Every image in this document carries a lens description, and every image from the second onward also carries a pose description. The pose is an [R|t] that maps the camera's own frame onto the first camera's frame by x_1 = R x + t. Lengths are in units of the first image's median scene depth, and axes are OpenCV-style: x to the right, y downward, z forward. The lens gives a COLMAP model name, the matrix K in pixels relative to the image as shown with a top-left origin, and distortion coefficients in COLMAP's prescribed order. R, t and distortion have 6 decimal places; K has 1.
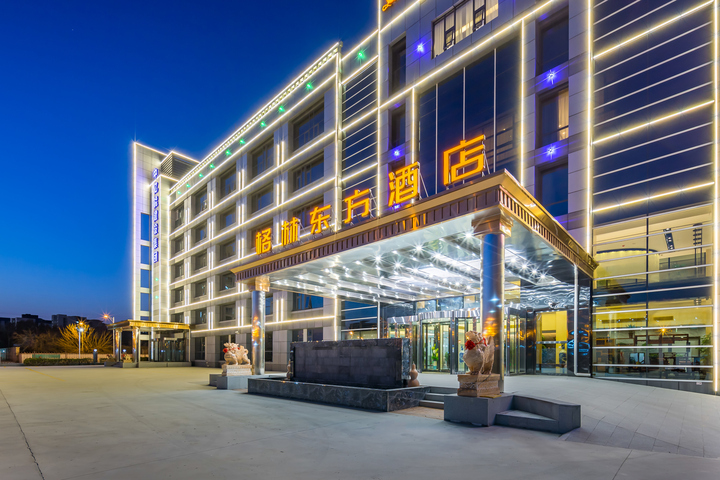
lens RADIAL K [[371.6, 0, 360.0], [0, 371.6, 240.0], [0, 0, 1]] dist [0.003469, 0.000773]
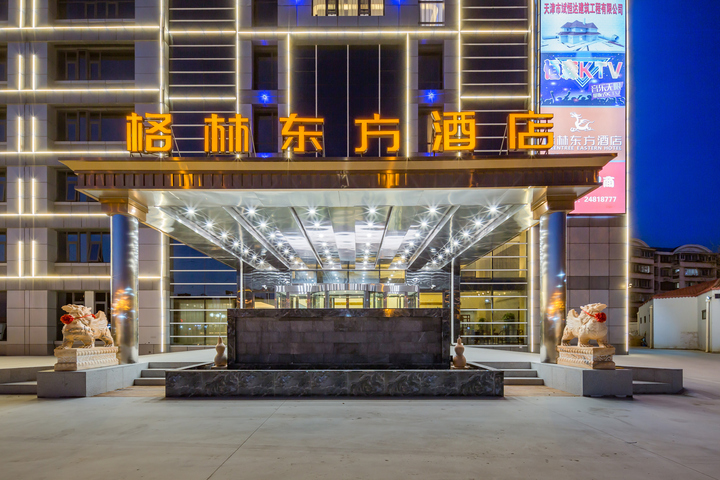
lens RADIAL K [[336.2, 0, 360.0], [0, 336.2, 260.5], [0, 0, 1]] dist [0.000403, -0.000649]
pose [[0.698824, 0.143476, 0.700756, -0.406905], [-0.210086, 0.977638, 0.009341, 0.135870], [-0.683746, -0.153747, 0.713340, 0.430413]]
